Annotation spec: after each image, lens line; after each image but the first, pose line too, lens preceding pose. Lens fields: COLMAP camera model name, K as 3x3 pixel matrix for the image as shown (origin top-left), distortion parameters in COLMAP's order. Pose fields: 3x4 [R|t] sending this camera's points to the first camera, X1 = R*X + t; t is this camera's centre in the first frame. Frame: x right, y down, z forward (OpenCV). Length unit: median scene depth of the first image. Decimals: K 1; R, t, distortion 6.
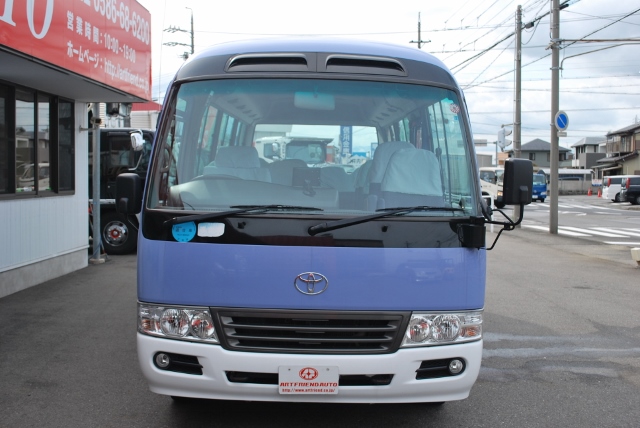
lens RADIAL K [[783.9, 0, 320.0], [0, 783.9, 214.0], [0, 0, 1]] dist [0.021700, 0.025497]
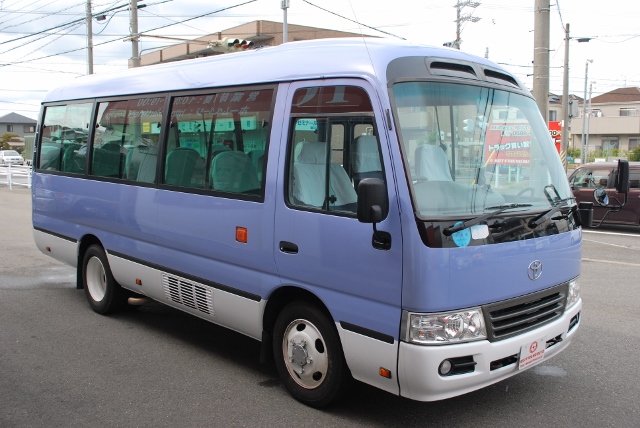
lens RADIAL K [[644.2, 0, 320.0], [0, 644.2, 214.0], [0, 0, 1]] dist [-0.046834, -0.012554]
pose [[0.708236, -0.074016, 0.702085, -0.877114], [0.030454, 0.996766, 0.074362, -0.072615], [-0.705319, -0.031284, 0.708200, 0.549116]]
